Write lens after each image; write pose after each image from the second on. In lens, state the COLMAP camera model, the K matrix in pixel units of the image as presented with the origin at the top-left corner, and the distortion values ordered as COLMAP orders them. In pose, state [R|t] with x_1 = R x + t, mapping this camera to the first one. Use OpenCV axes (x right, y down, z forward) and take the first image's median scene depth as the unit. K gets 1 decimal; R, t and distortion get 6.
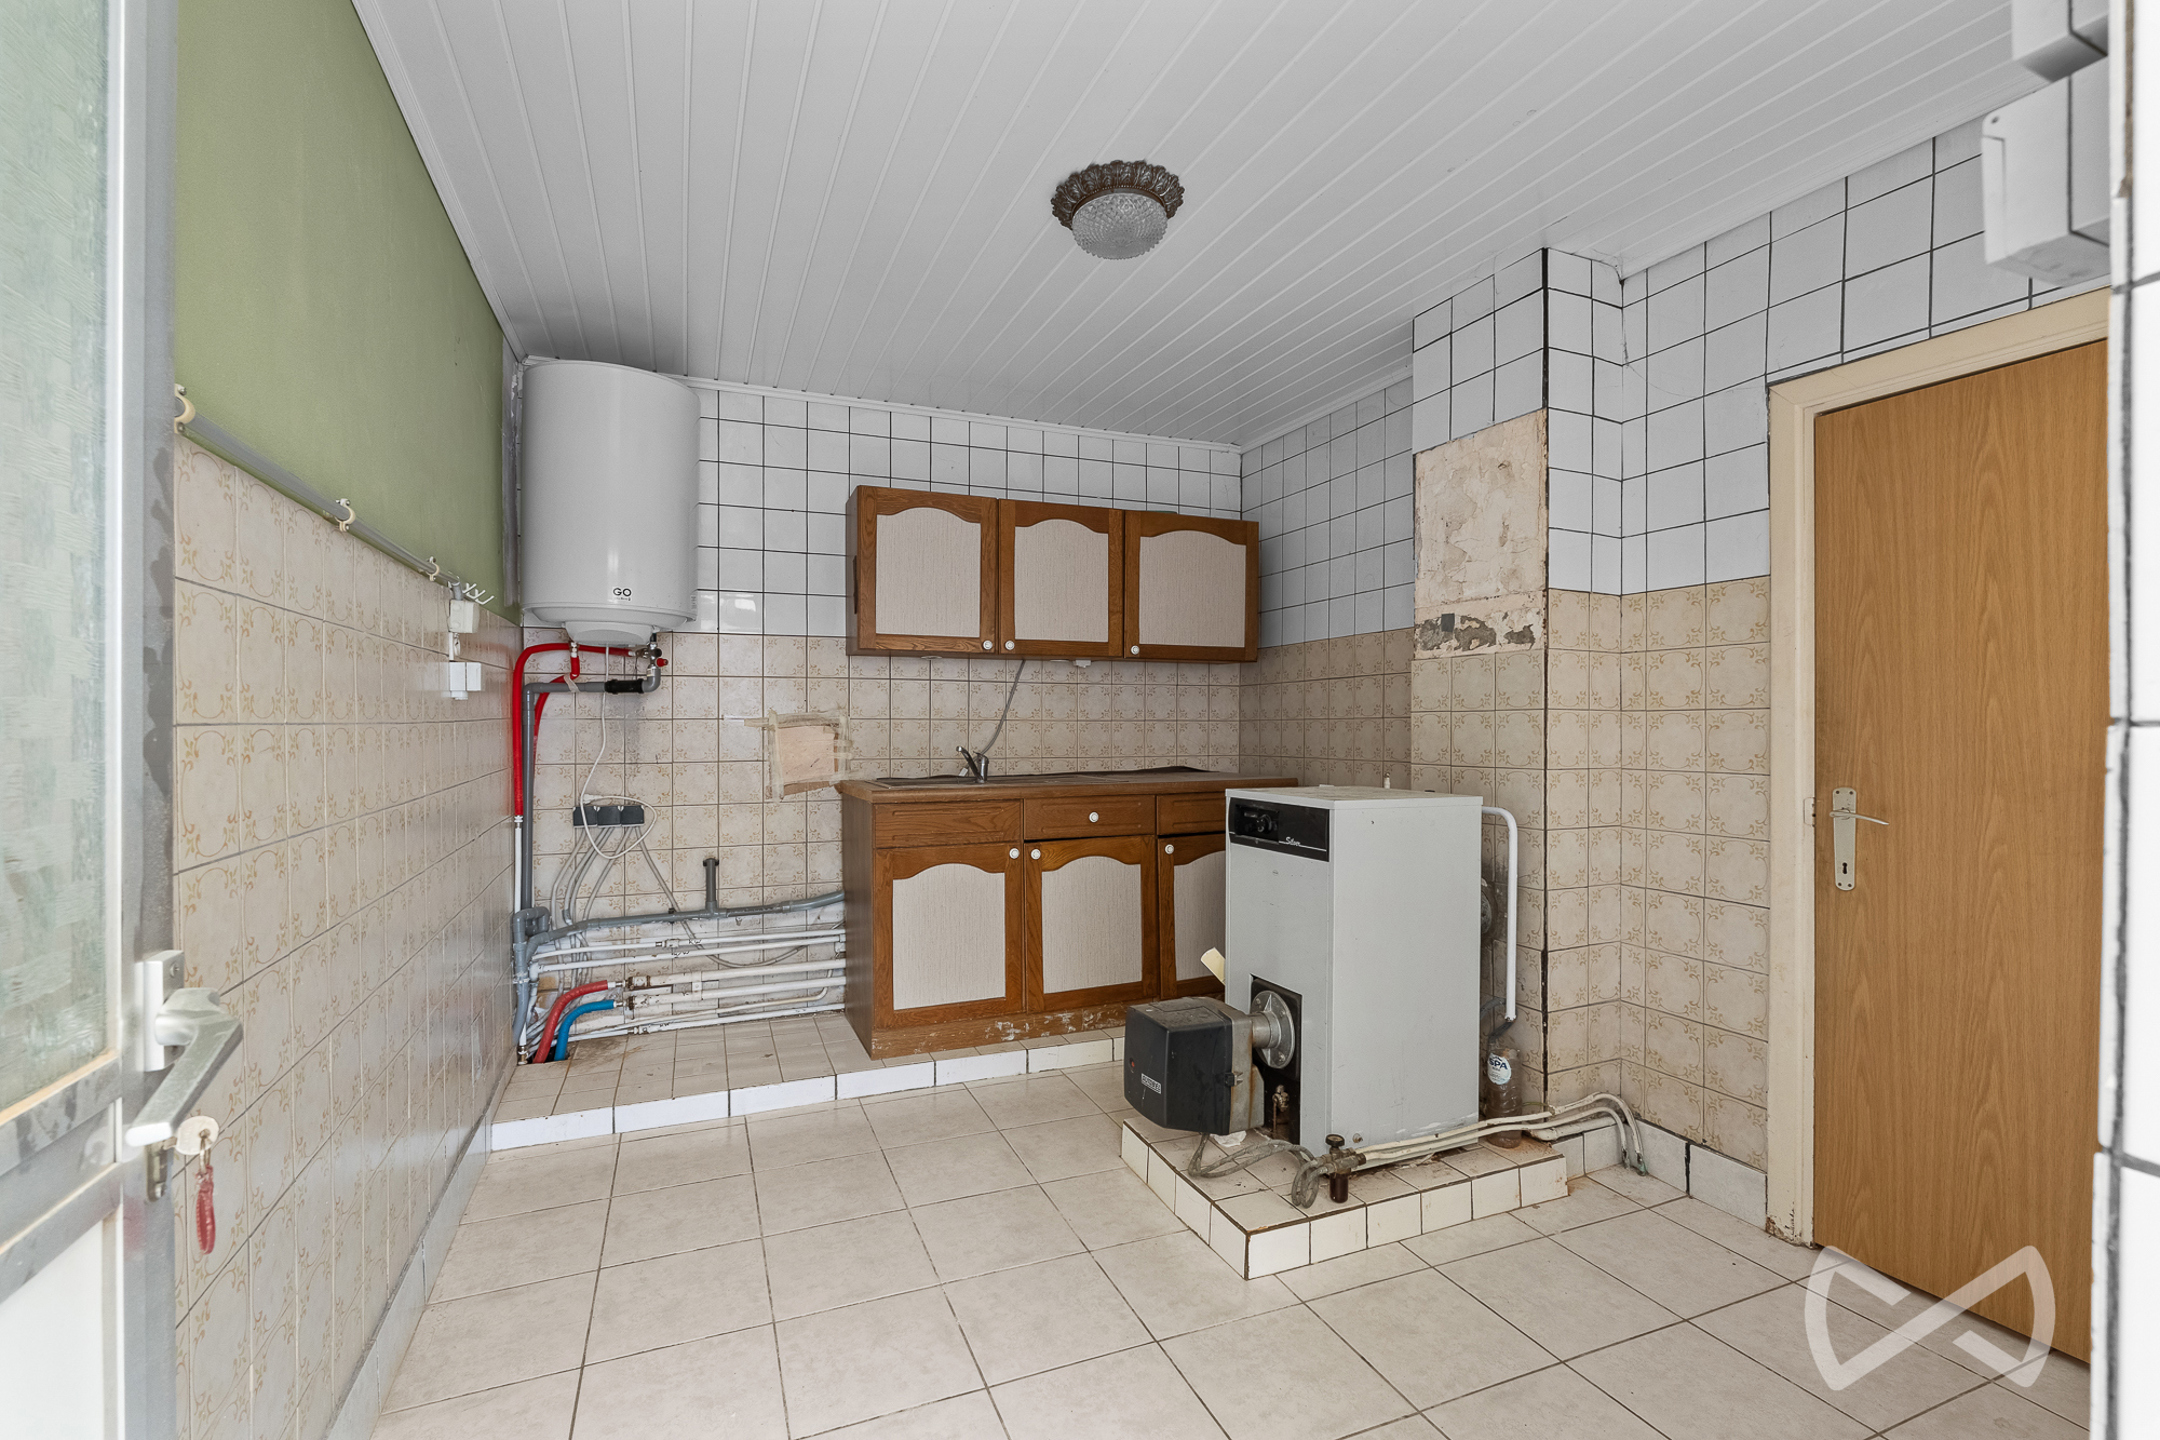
lens RADIAL K [[963.0, 0, 1065.6], [0, 963.0, 723.1], [0, 0, 1]] dist [-0.045220, 0.000067]
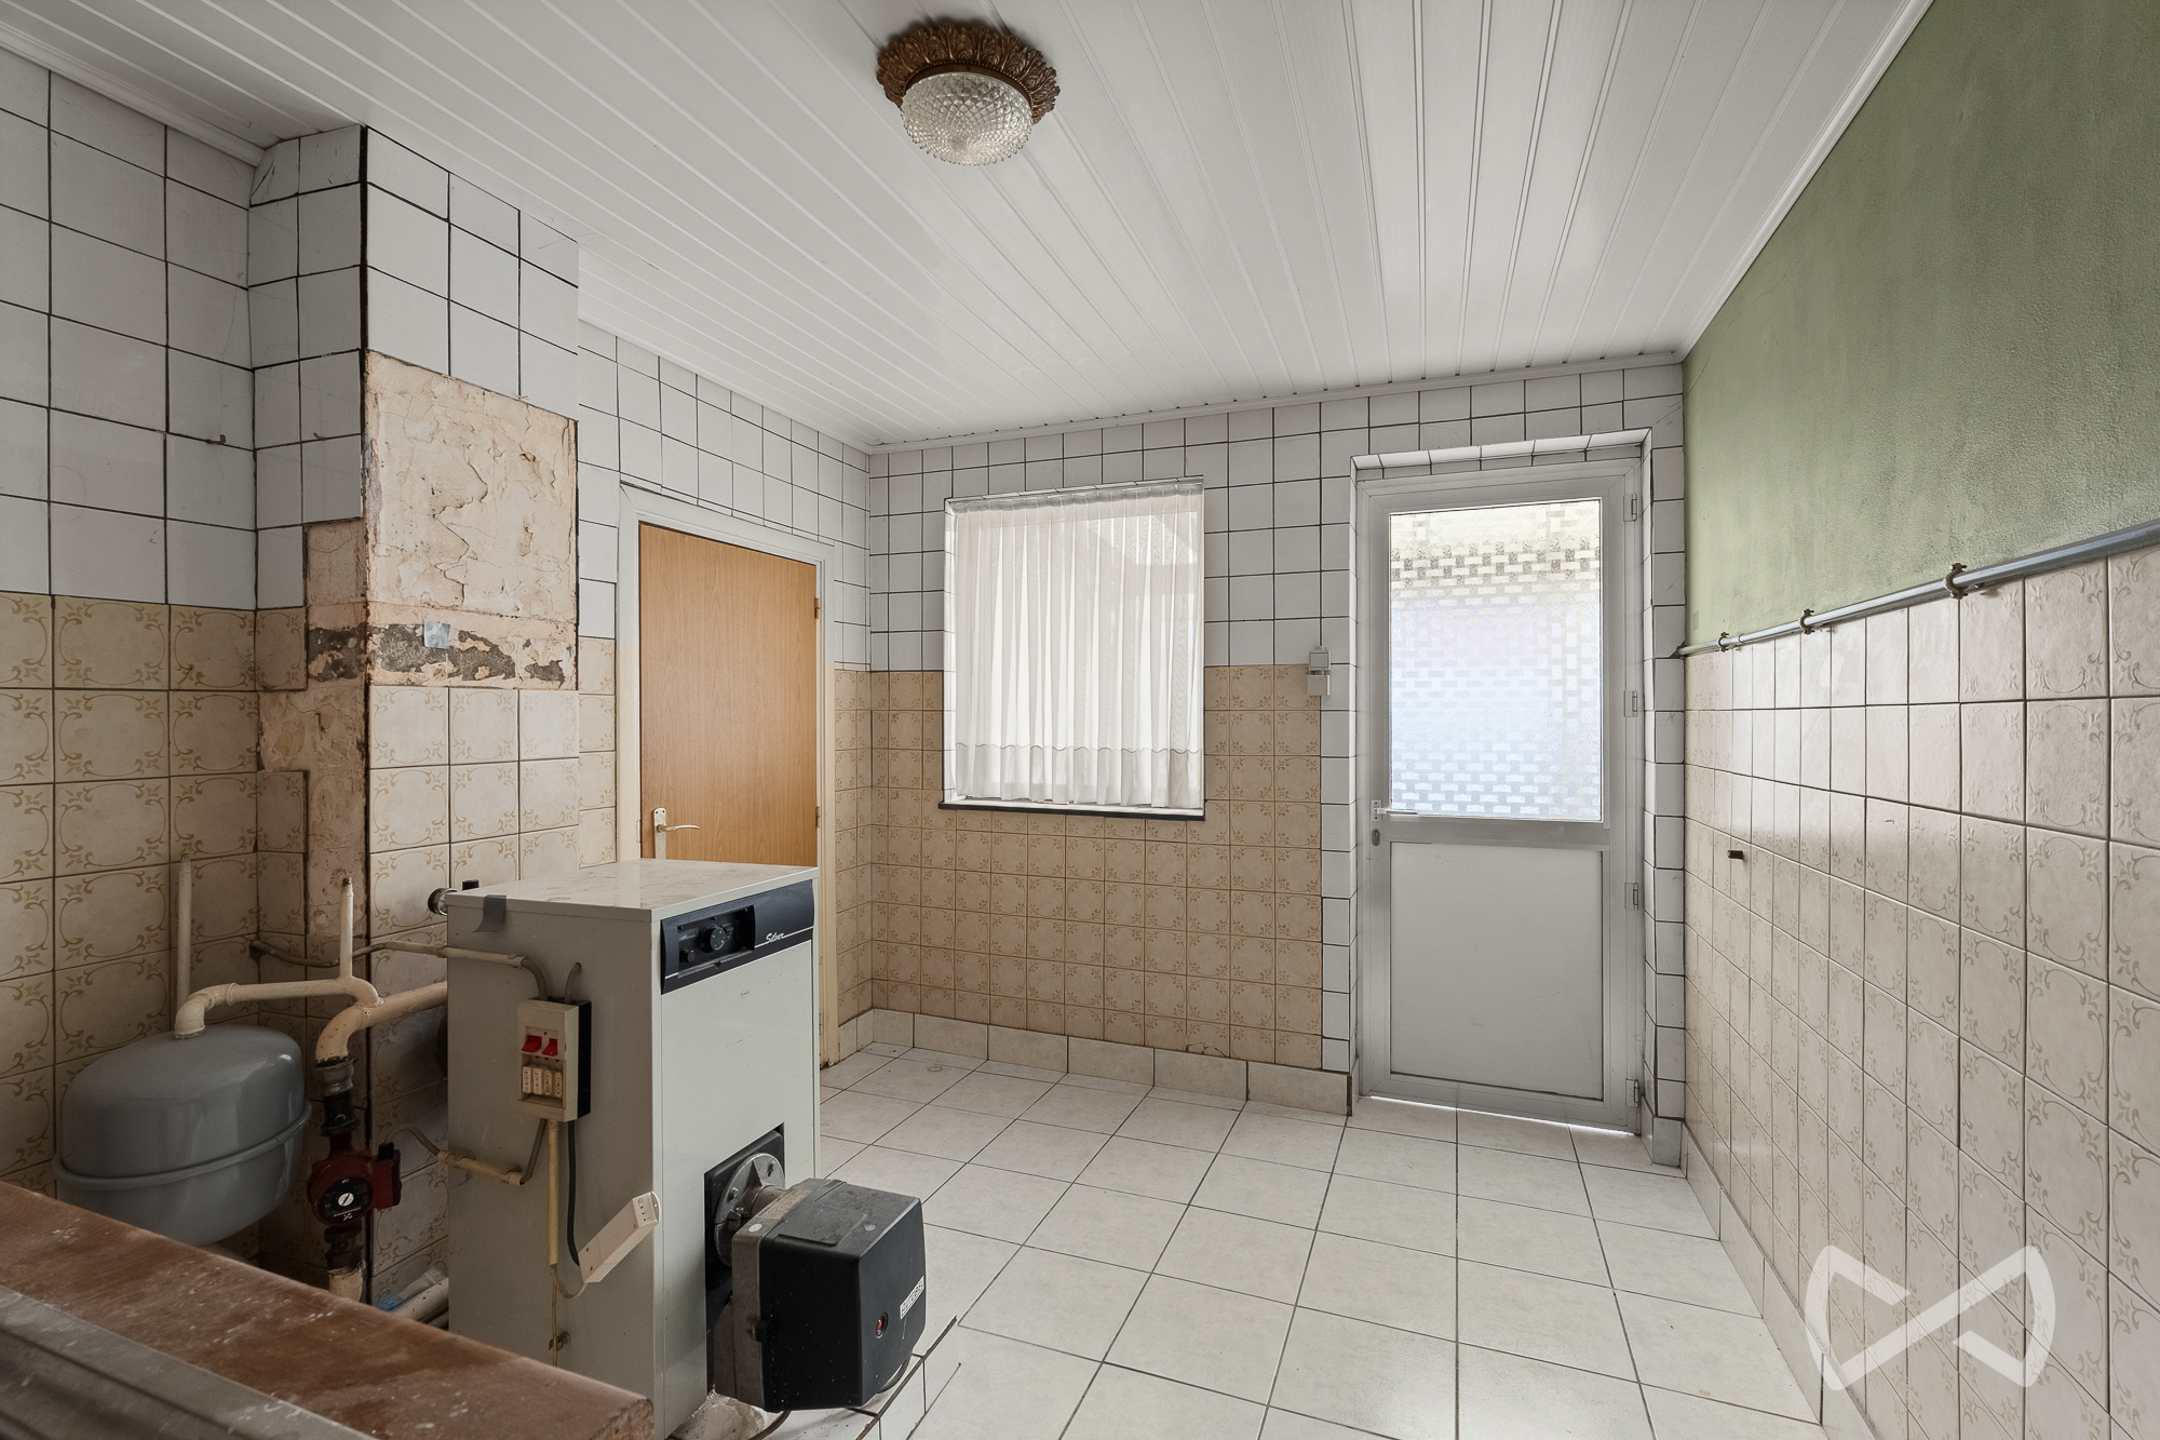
lens RADIAL K [[963.0, 0, 1065.6], [0, 963.0, 723.1], [0, 0, 1]] dist [-0.045220, 0.000067]
pose [[-0.737317, -0.001436, 0.675546, -0.414863], [0.001857, 0.999990, 0.004152, -0.047056], [-0.675545, 0.004316, -0.737306, 1.270411]]
